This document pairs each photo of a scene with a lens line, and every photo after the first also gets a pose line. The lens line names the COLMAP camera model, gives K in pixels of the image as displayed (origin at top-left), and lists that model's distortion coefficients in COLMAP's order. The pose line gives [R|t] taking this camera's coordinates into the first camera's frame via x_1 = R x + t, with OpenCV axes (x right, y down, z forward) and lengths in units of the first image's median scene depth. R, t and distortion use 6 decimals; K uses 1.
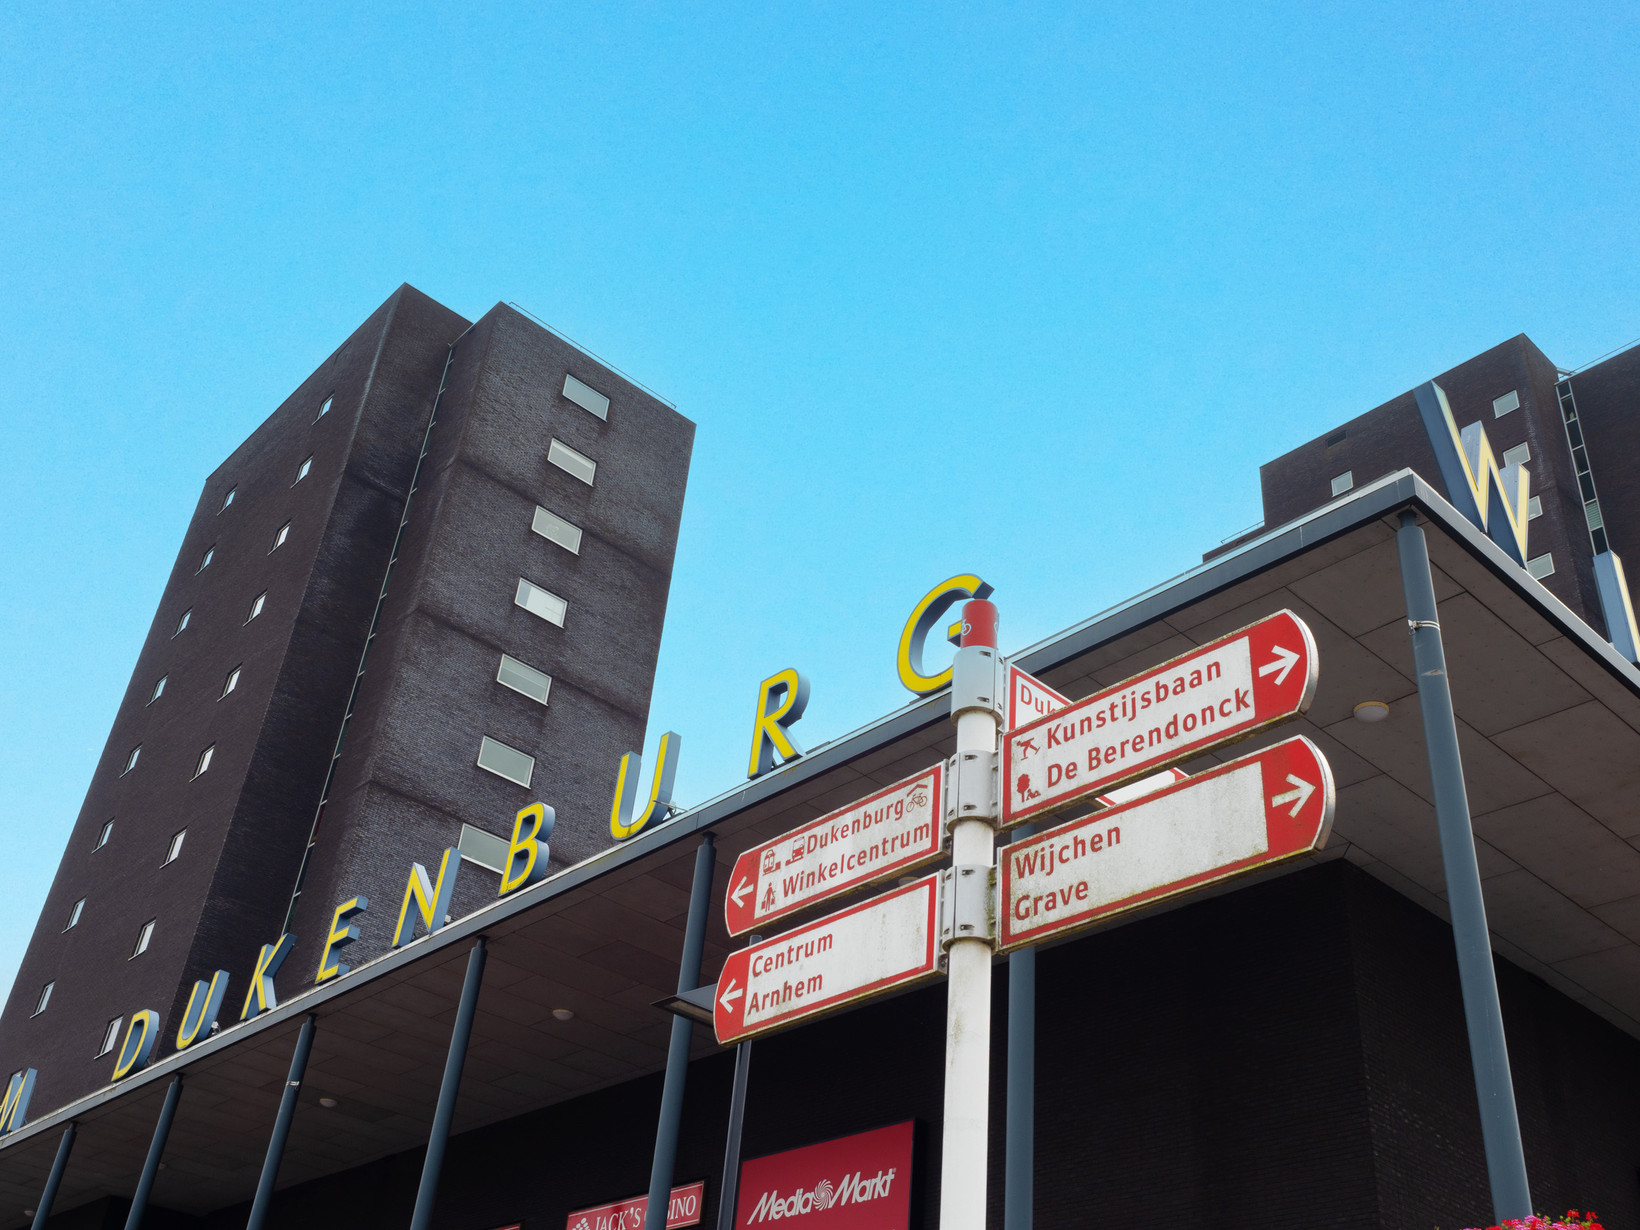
lens RADIAL K [[1626.6, 0, 820.9], [0, 1626.6, 617.2], [0, 0, 1]] dist [-0.005992, 0.000000]
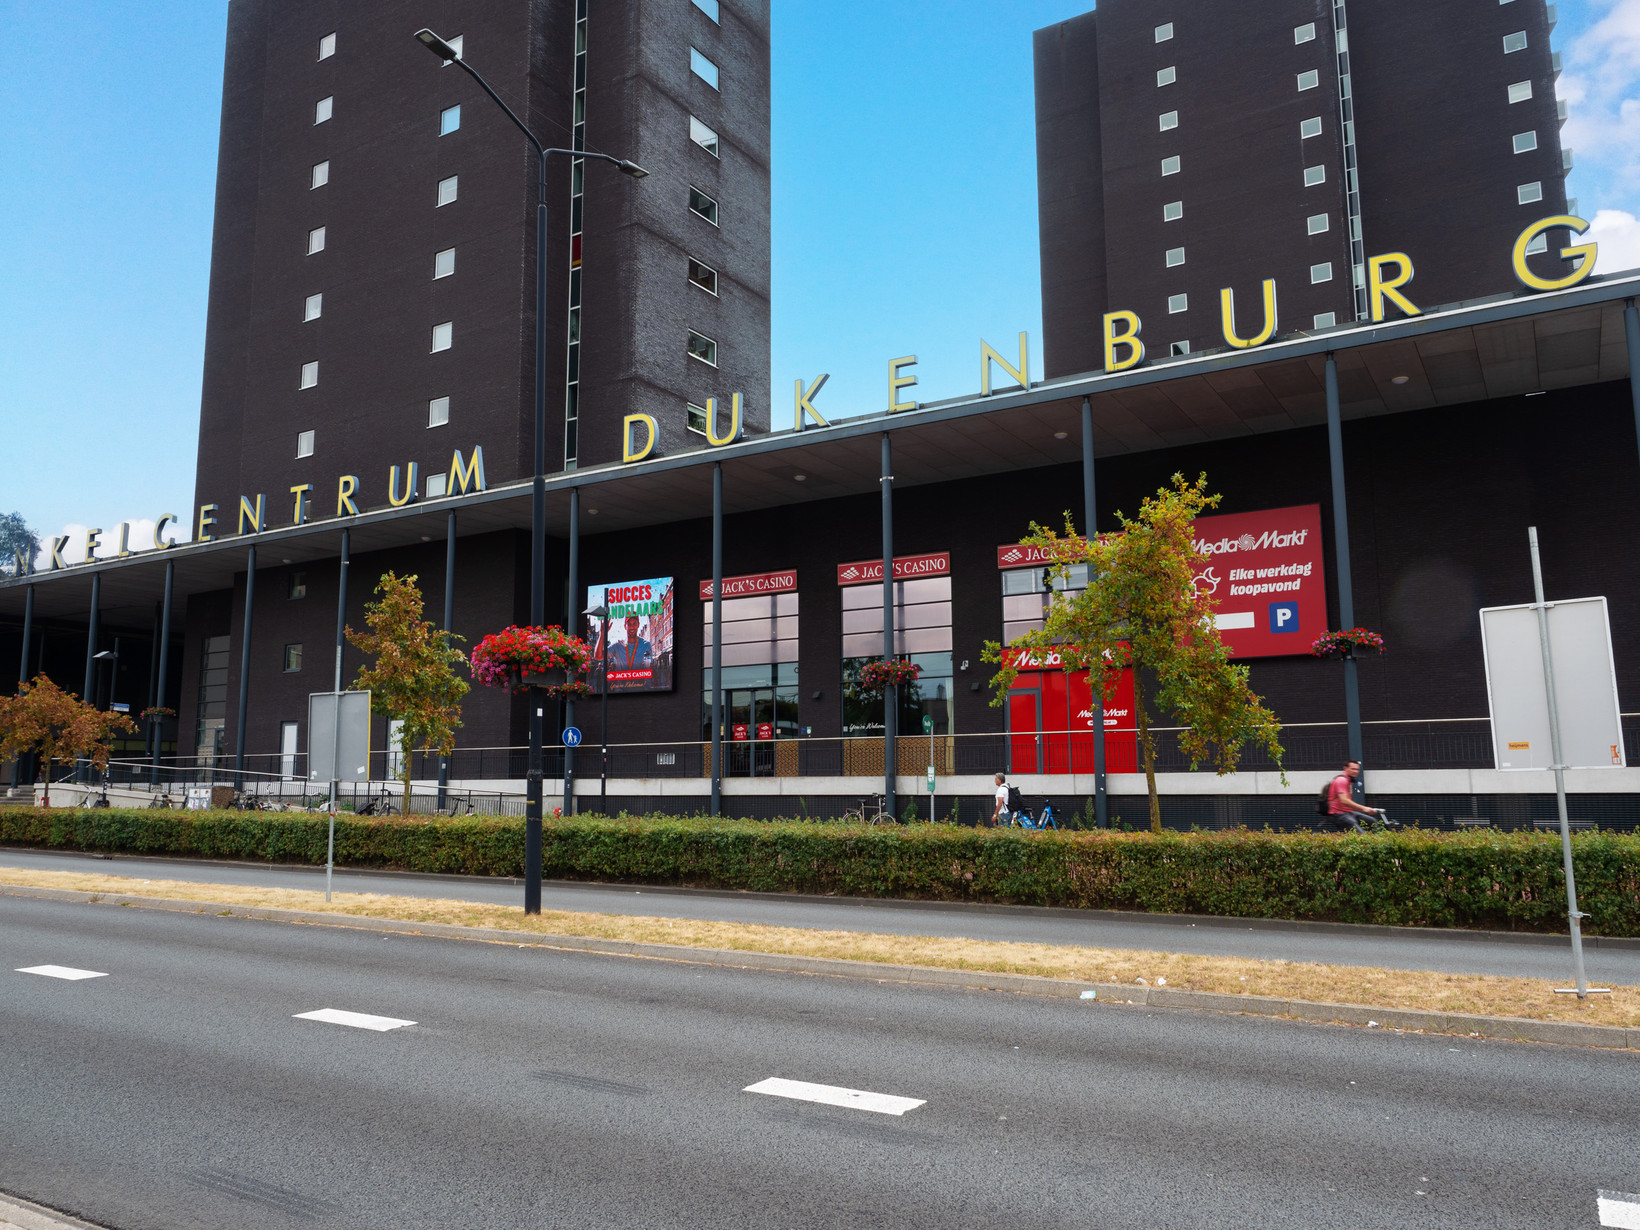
lens RADIAL K [[1208.5, 0, 819.8], [0, 1208.5, 612.7], [0, 0, 1]] dist [0.009089, 0.000581]
pose [[0.961372, -0.044395, 0.271650, -0.389376], [-0.081898, 0.896077, 0.436279, -0.052069], [-0.262788, -0.441674, 0.857827, -0.013882]]
